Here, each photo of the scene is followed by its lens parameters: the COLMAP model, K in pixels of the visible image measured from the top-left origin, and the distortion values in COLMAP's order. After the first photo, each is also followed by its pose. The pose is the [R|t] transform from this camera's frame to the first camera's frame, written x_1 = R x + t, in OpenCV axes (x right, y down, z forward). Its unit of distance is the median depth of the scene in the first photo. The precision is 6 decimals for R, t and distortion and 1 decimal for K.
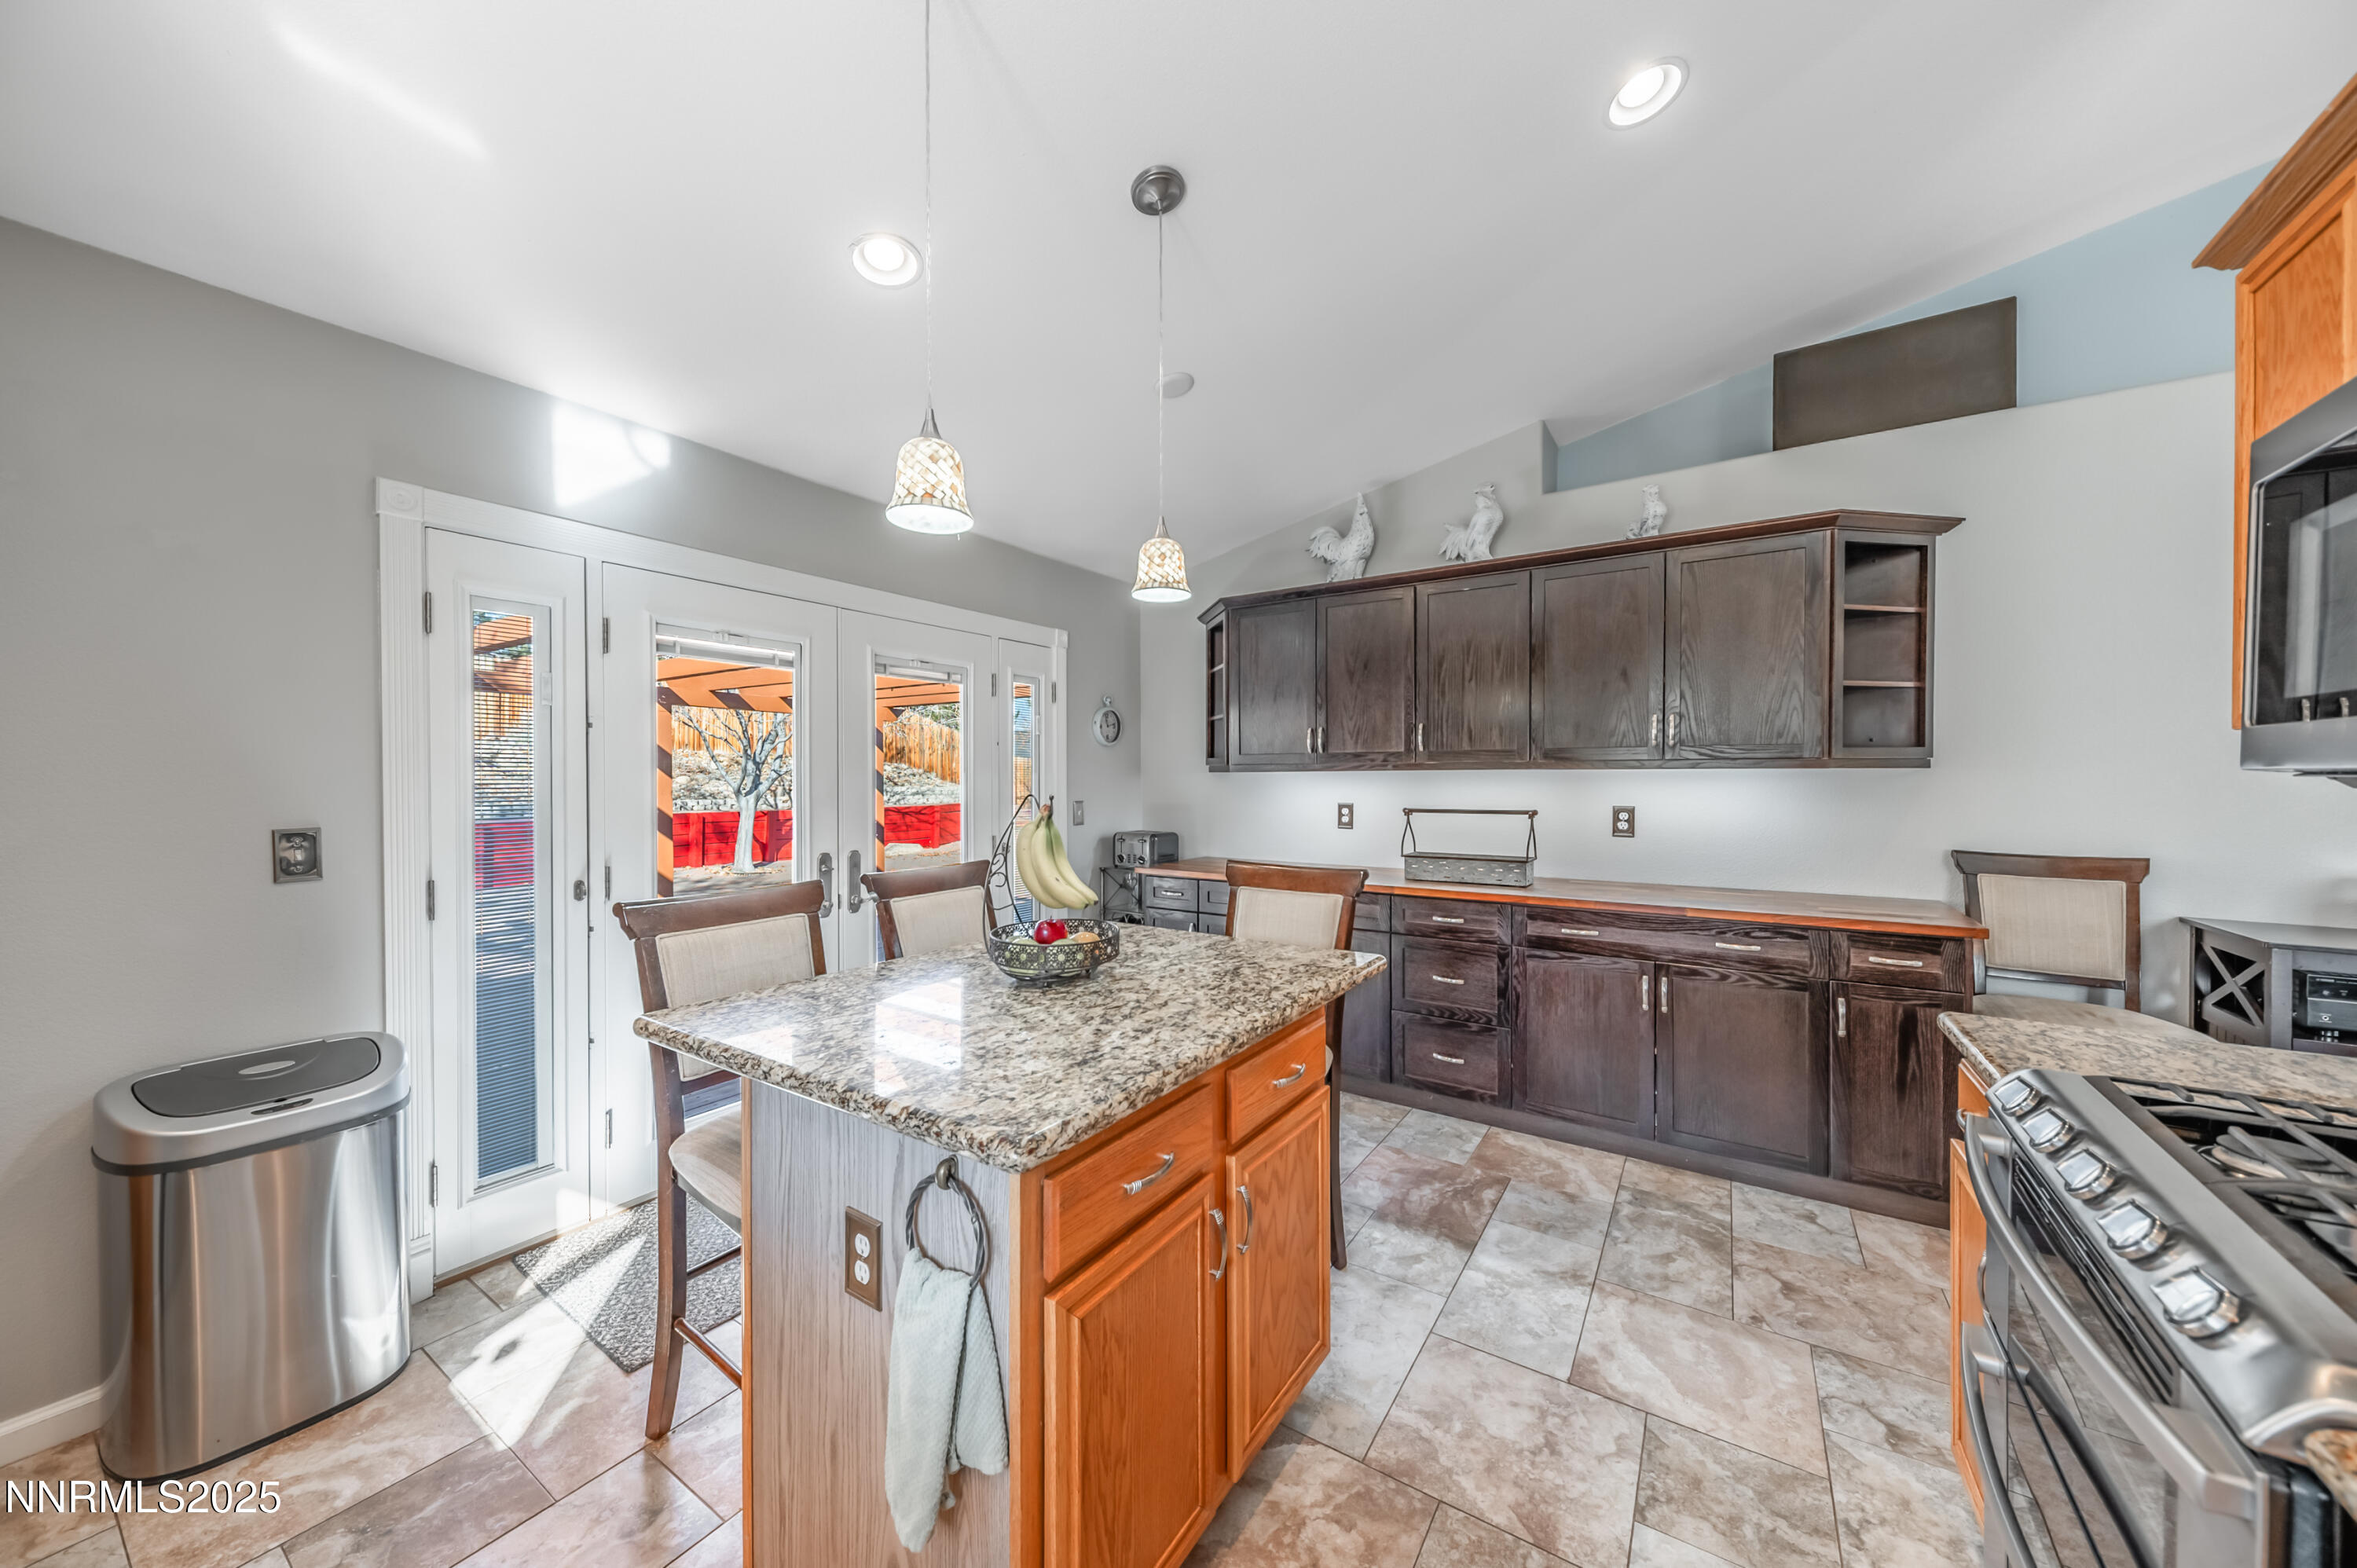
lens RADIAL K [[812.0, 0, 1179.7], [0, 812.0, 794.3], [0, 0, 1]] dist [0.000490, -0.003644]
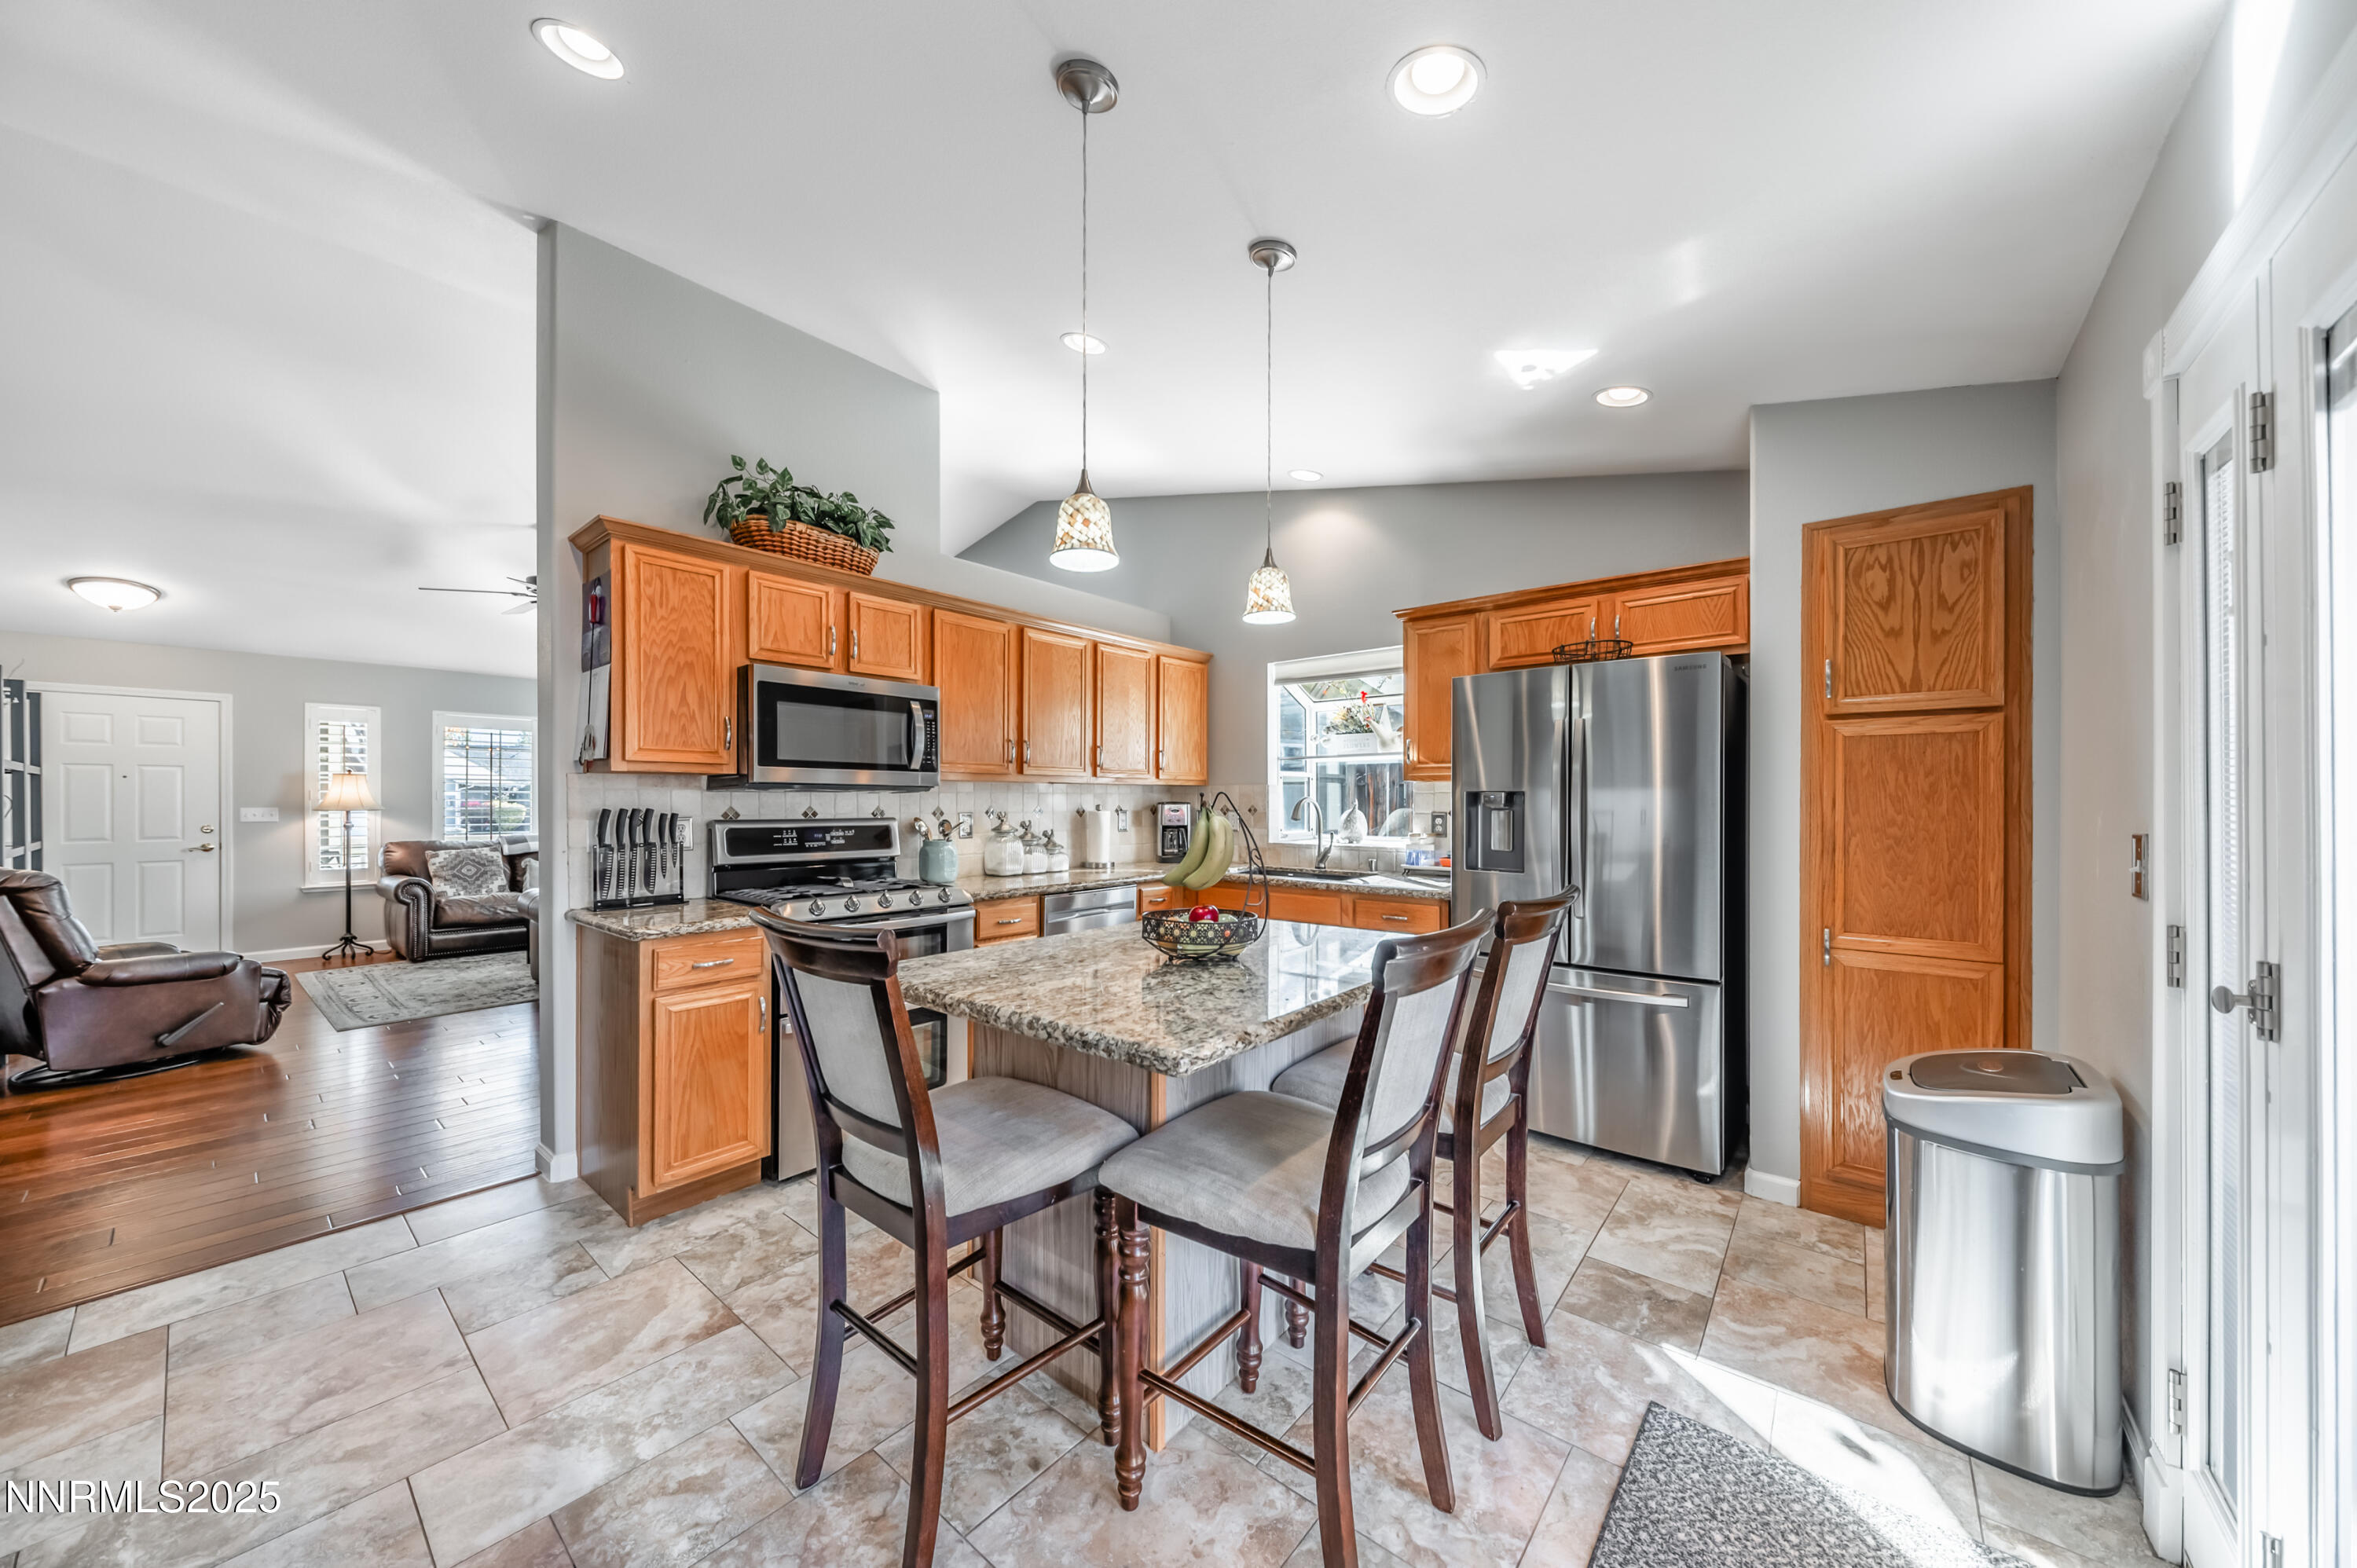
lens RADIAL K [[812.0, 0, 1179.7], [0, 812.0, 794.3], [0, 0, 1]] dist [0.000490, -0.003644]
pose [[-0.995030, 0.000305, 0.099571, -0.219584], [0.001332, 0.999947, 0.010248, -0.007712], [-0.099563, 0.010329, -0.994978, 1.954845]]
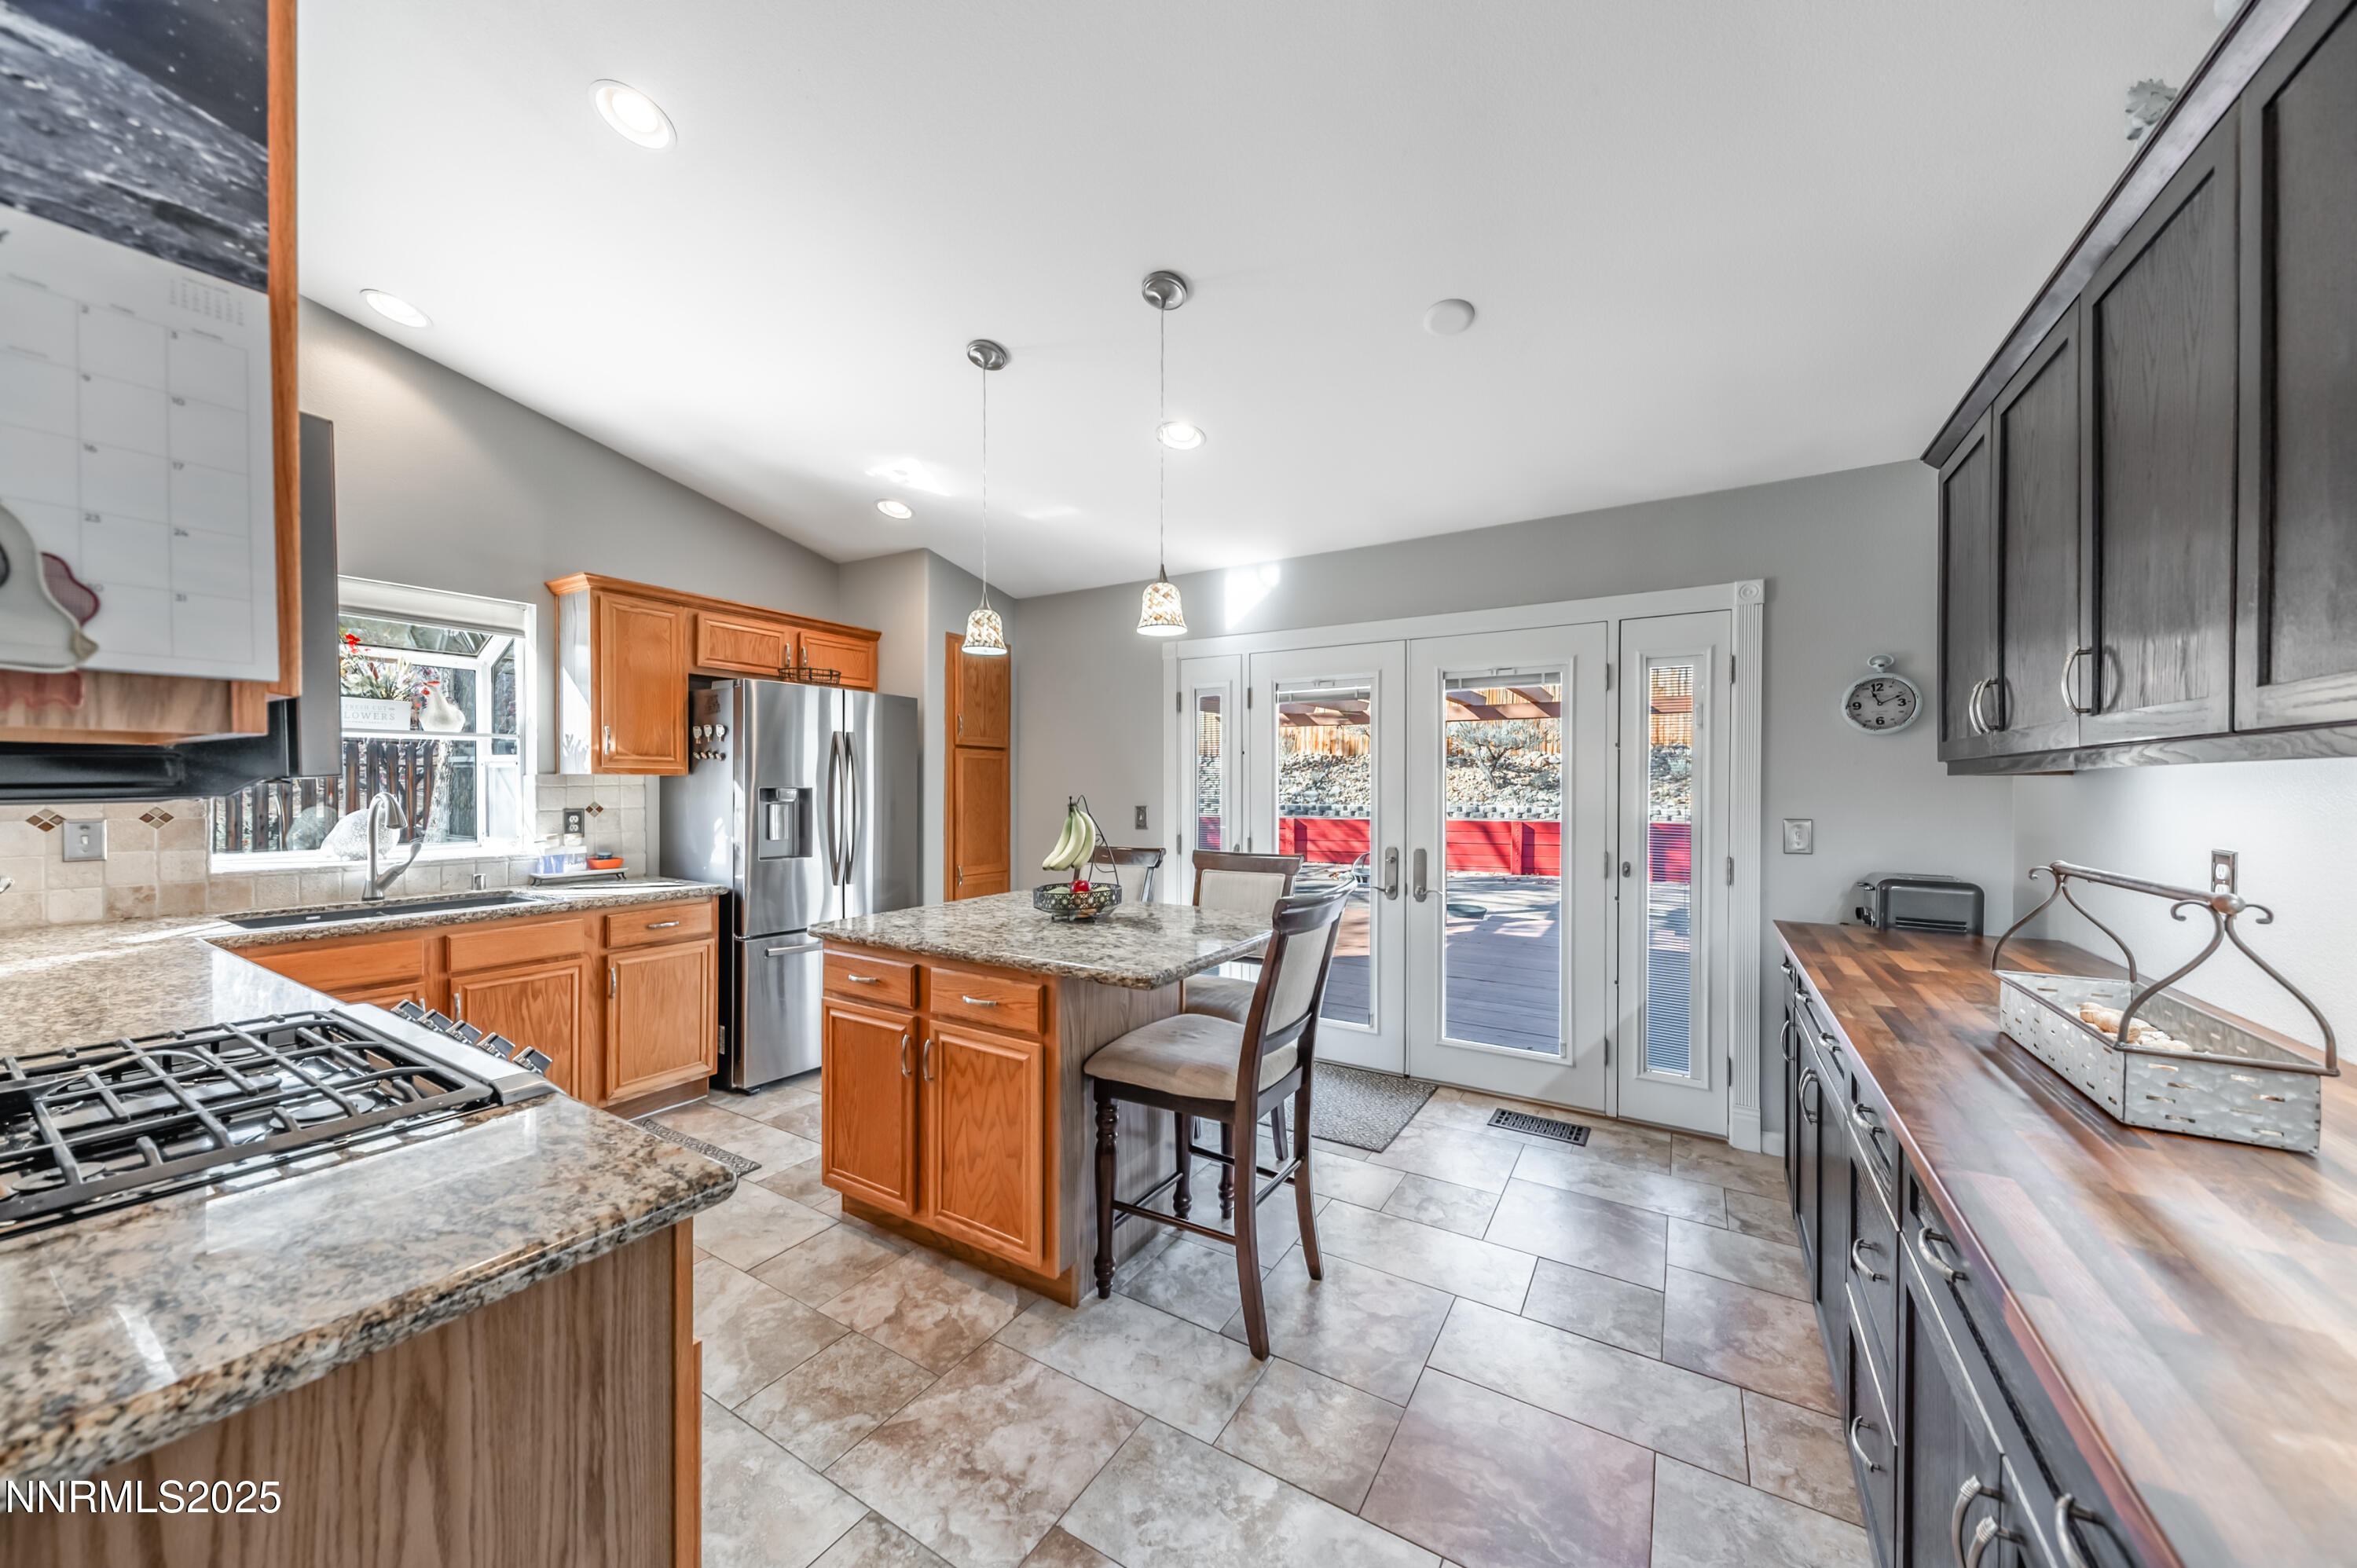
lens RADIAL K [[803.8, 0, 1168.5], [0, 803.8, 787.1], [0, 0, 1]] dist [0.005752, -0.003477]
pose [[0.044822, 0.004104, -0.998987, 1.237016], [-0.020933, 0.999776, 0.003168, -0.022004], [0.998776, 0.020770, 0.044897, 1.016688]]
